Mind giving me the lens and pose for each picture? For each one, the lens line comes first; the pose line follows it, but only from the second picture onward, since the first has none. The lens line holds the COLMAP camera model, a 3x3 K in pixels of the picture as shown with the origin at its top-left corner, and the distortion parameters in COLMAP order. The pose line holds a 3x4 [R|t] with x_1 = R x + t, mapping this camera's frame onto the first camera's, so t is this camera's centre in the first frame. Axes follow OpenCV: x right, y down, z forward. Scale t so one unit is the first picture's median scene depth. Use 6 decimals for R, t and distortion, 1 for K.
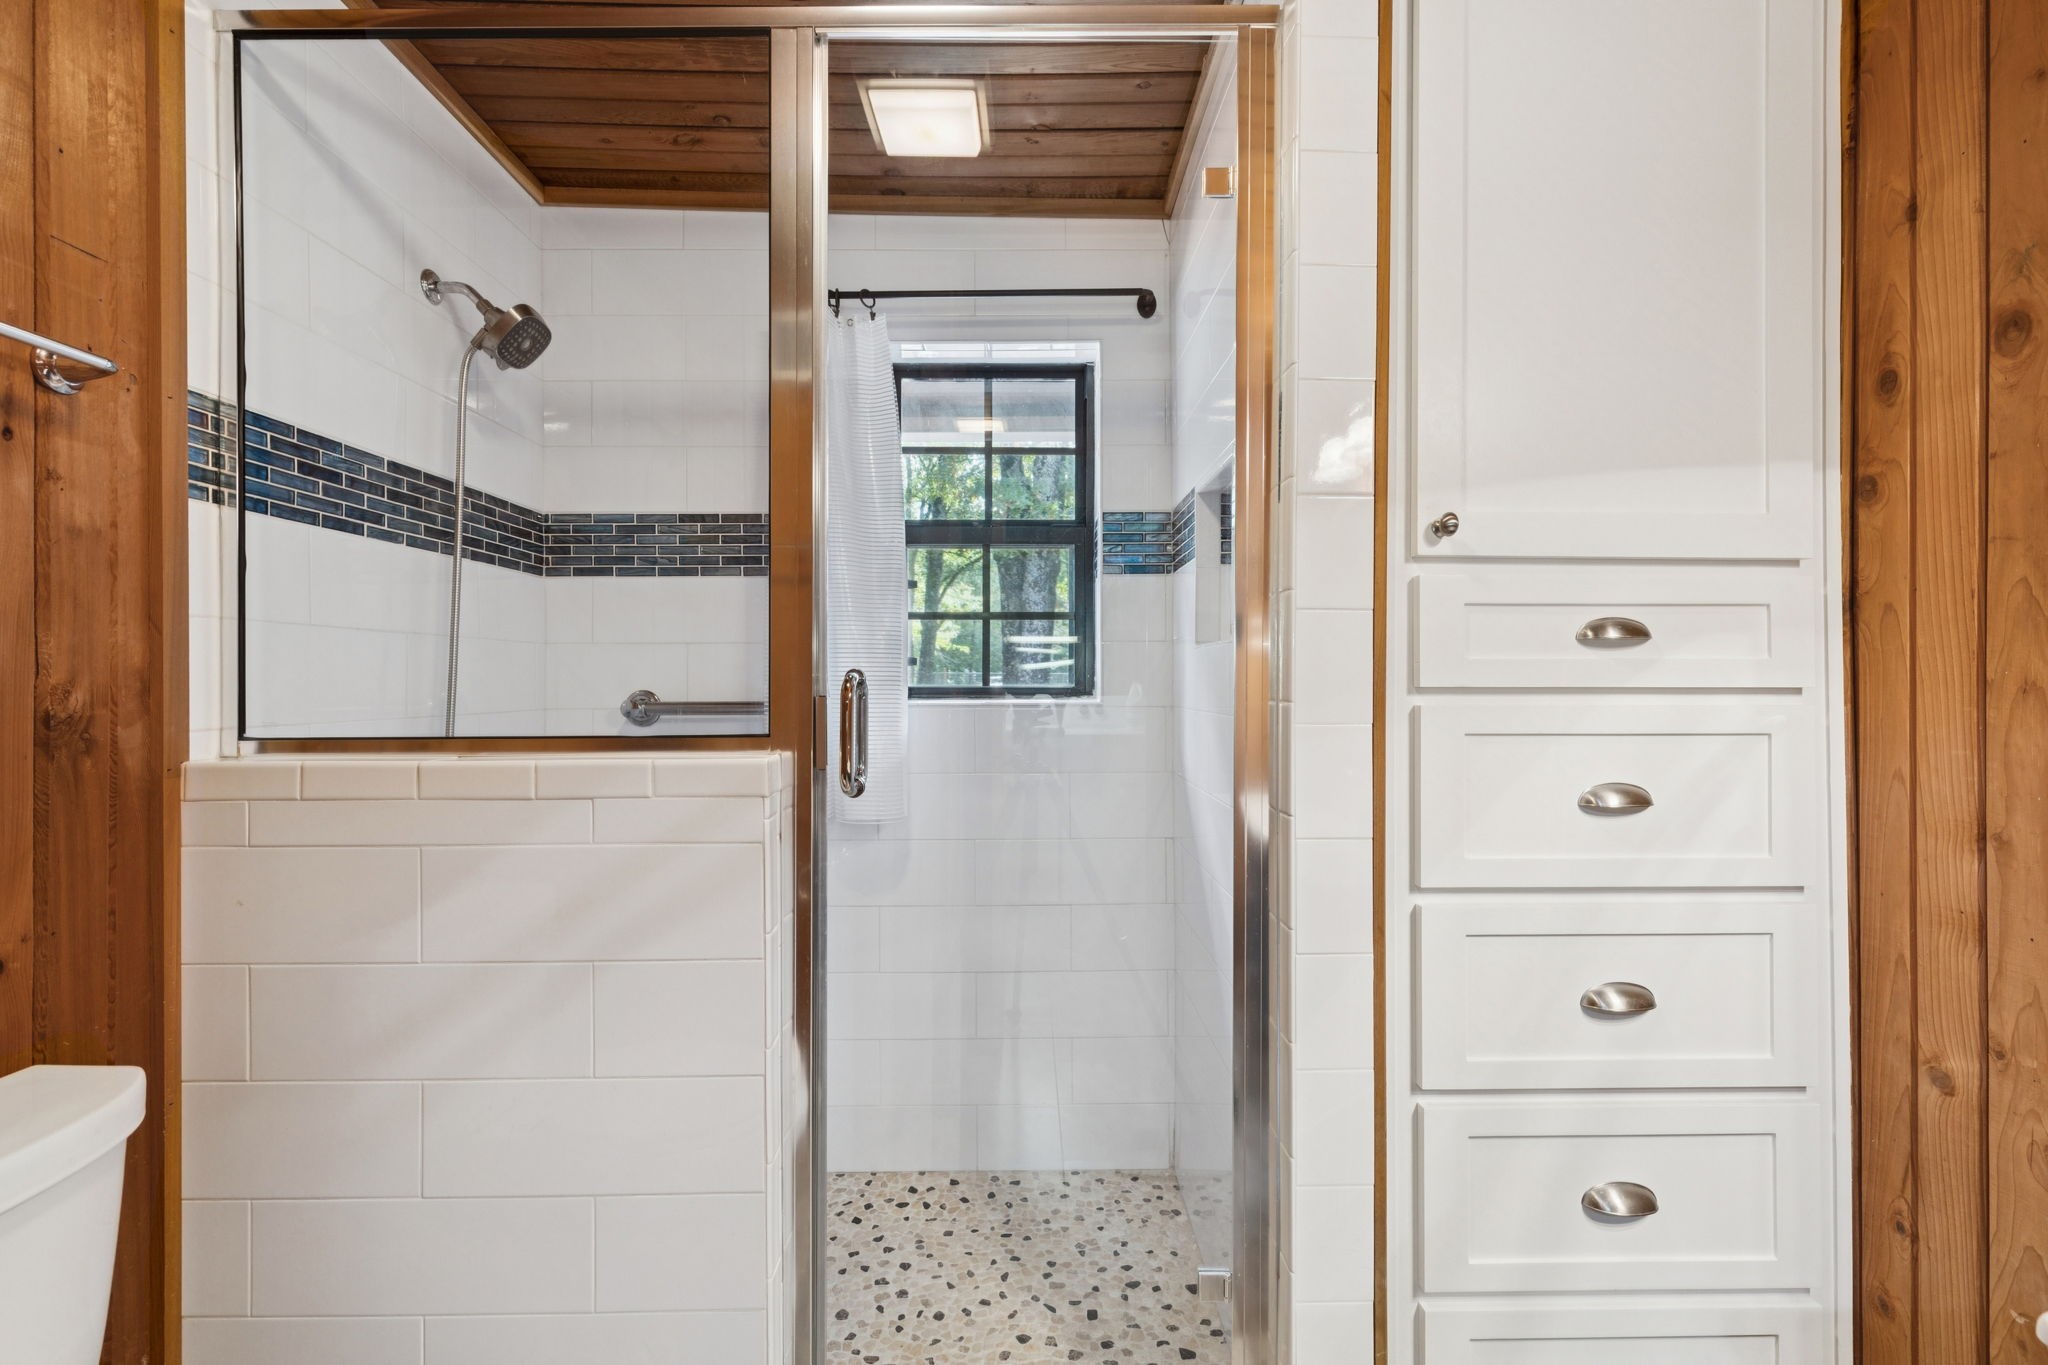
lens RADIAL K [[911.0, 0, 1021.8], [0, 911.0, 680.5], [0, 0, 1]] dist [0.004360, 0.000433]
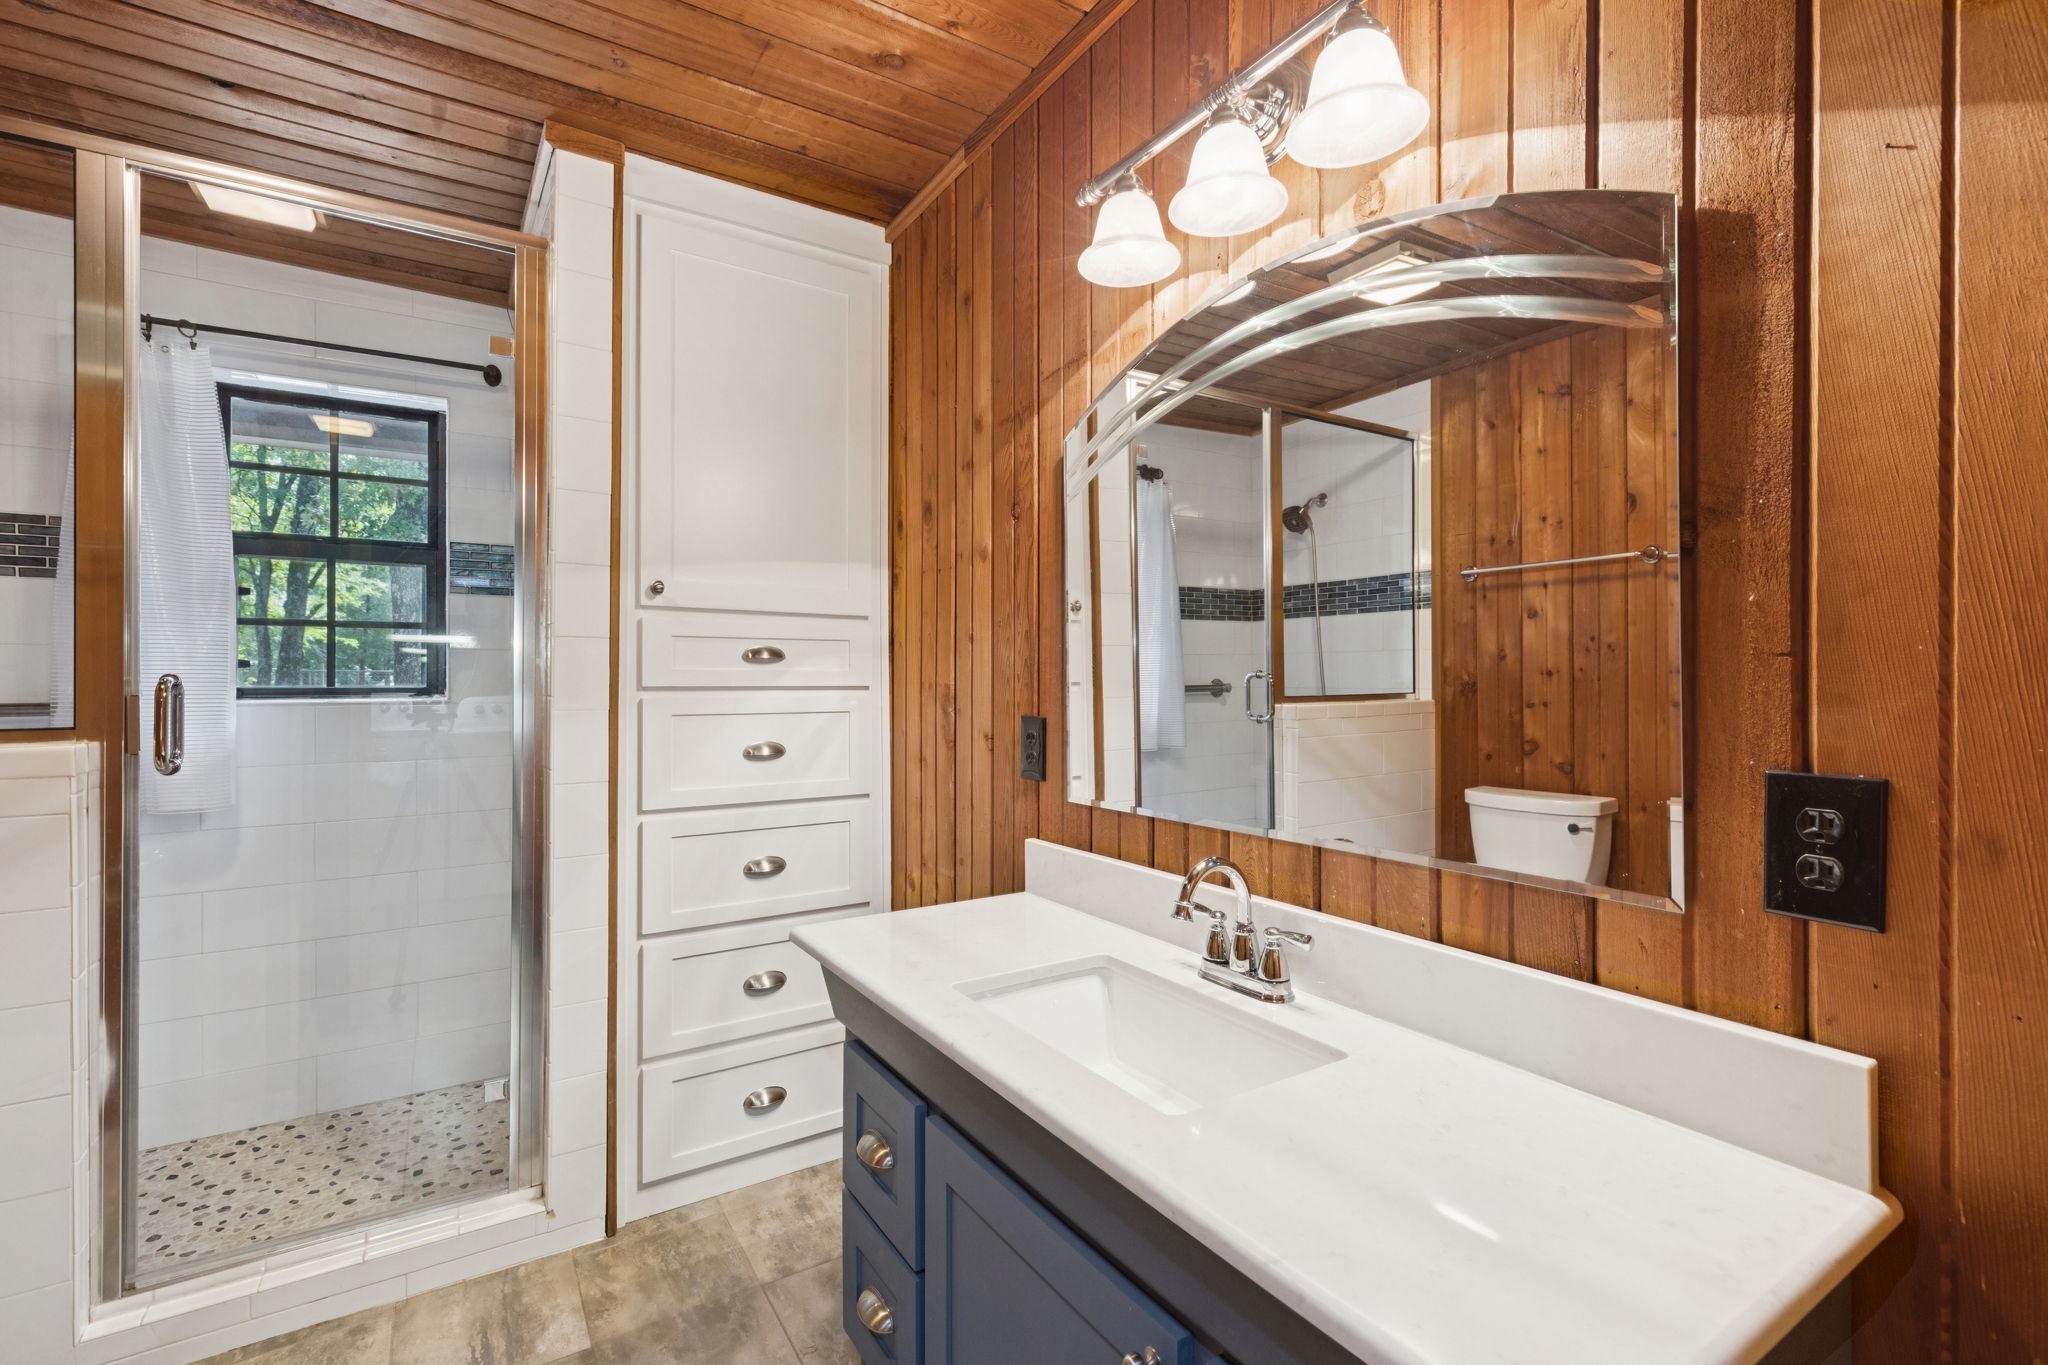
lens RADIAL K [[911.0, 0, 1021.8], [0, 911.0, 680.5], [0, 0, 1]] dist [0.004360, 0.000433]
pose [[0.844360, 0.000558, 0.535775, 0.098234], [-0.001230, 0.999999, 0.000897, -0.004524], [-0.535774, -0.001416, 0.844360, -0.513521]]
